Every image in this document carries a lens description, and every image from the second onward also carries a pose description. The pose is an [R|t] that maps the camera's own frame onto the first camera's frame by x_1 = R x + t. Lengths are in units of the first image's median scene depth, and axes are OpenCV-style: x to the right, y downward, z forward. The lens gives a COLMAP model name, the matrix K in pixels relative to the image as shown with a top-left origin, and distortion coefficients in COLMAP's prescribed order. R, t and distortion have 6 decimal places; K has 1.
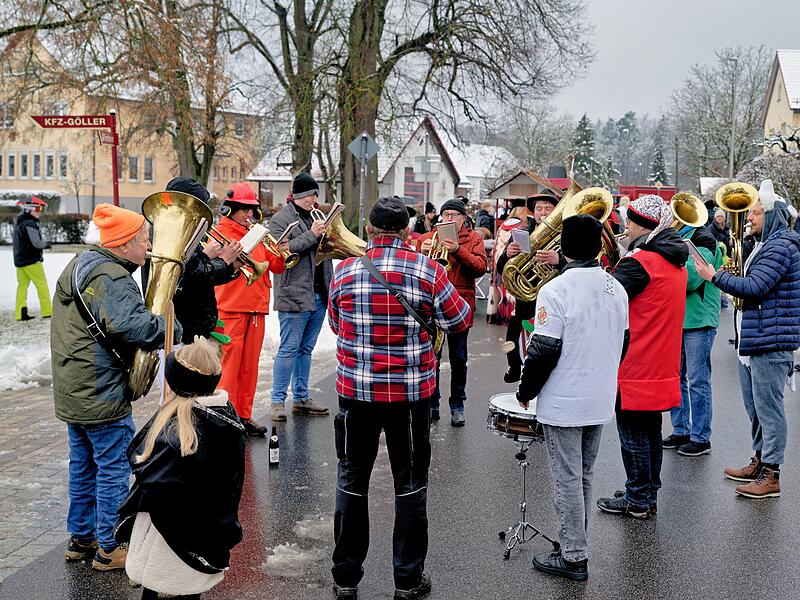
lens RADIAL K [[962.5, 0, 440.5], [0, 962.5, 299.3], [0, 0, 1]] dist [0.012360, 0.018867]
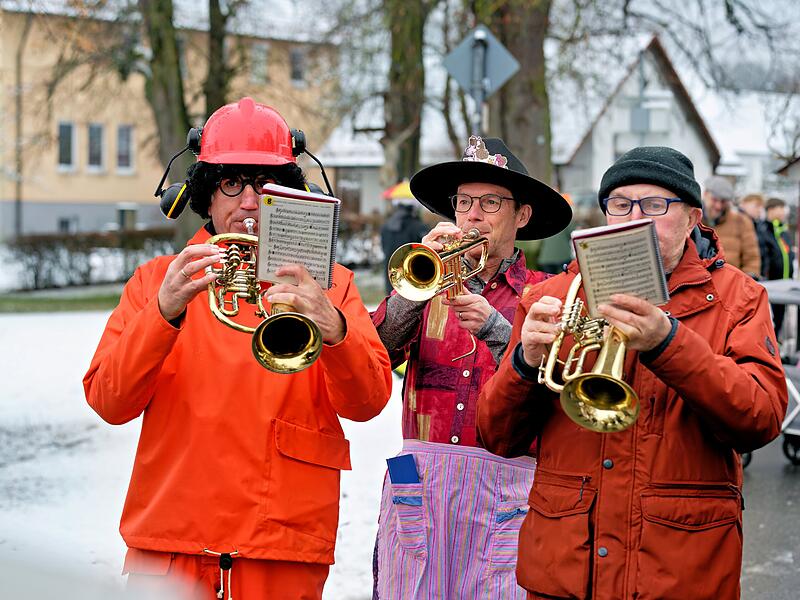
lens RADIAL K [[1724.8, 0, 400.0], [0, 1724.8, 300.0], [0, 0, 1]] dist [-0.181259, -0.054284]
pose [[0.985789, -0.005756, -0.167889, 0.005513], [-0.002100, 0.998913, -0.046576, -0.008953], [0.167975, 0.046267, 0.984705, 0.118478]]
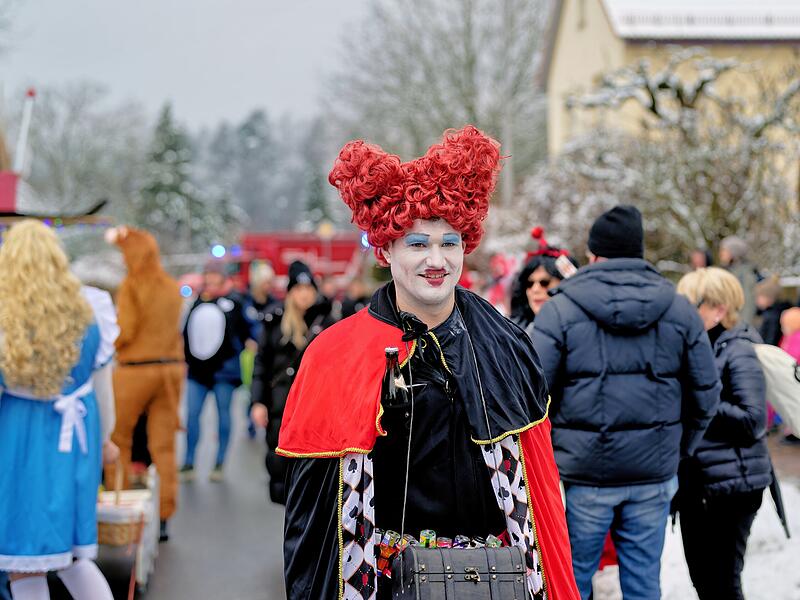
lens RADIAL K [[1663.0, 0, 400.0], [0, 1663.0, 300.0], [0, 0, 1]] dist [-0.027187, -0.042382]
pose [[0.962403, -0.045155, 0.267847, 0.078452], [0.068532, 0.994550, -0.078576, -0.035295], [-0.262839, 0.093978, 0.960252, 0.387085]]
